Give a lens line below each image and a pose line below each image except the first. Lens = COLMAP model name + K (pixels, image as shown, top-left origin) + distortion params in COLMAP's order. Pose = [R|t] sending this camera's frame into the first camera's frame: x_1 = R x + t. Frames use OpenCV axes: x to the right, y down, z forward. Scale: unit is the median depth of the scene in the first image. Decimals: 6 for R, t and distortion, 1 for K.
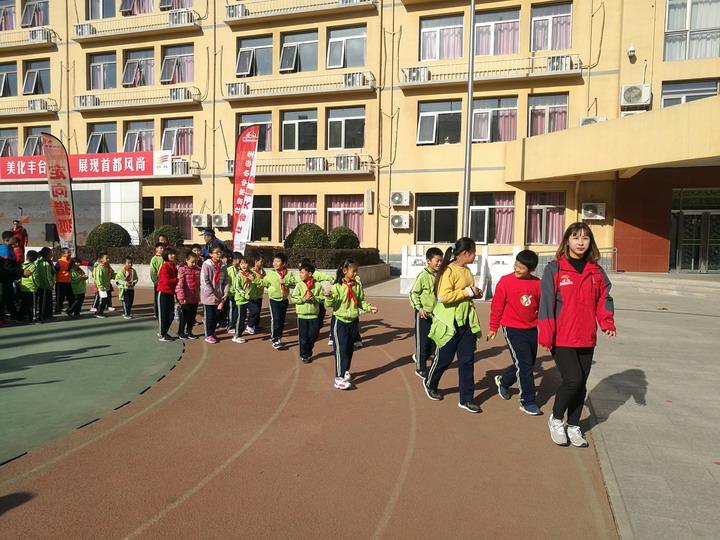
lens RADIAL K [[557.5, 0, 361.1], [0, 557.5, 275.2], [0, 0, 1]] dist [-0.046278, 0.082482]
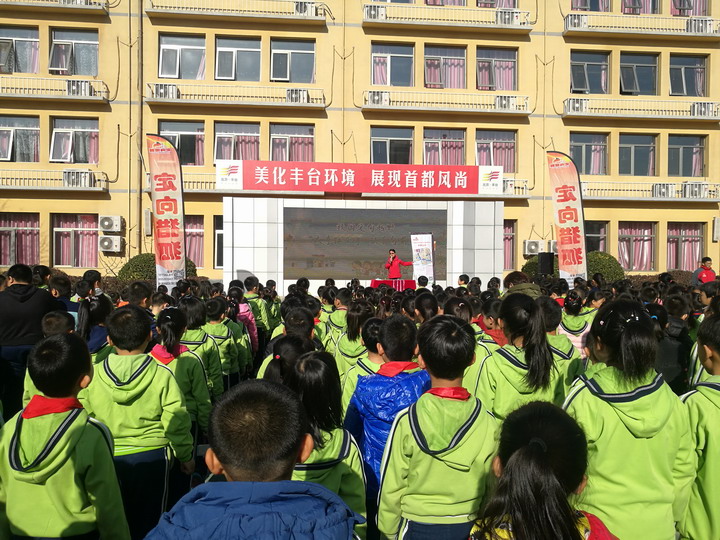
lens RADIAL K [[557.5, 0, 361.1], [0, 557.5, 275.2], [0, 0, 1]] dist [-0.046278, 0.082482]
pose [[0.911947, -0.021606, 0.409739, -0.825383], [0.037627, 0.998808, -0.031078, -0.033852], [-0.408579, 0.043758, 0.911673, 0.280739]]
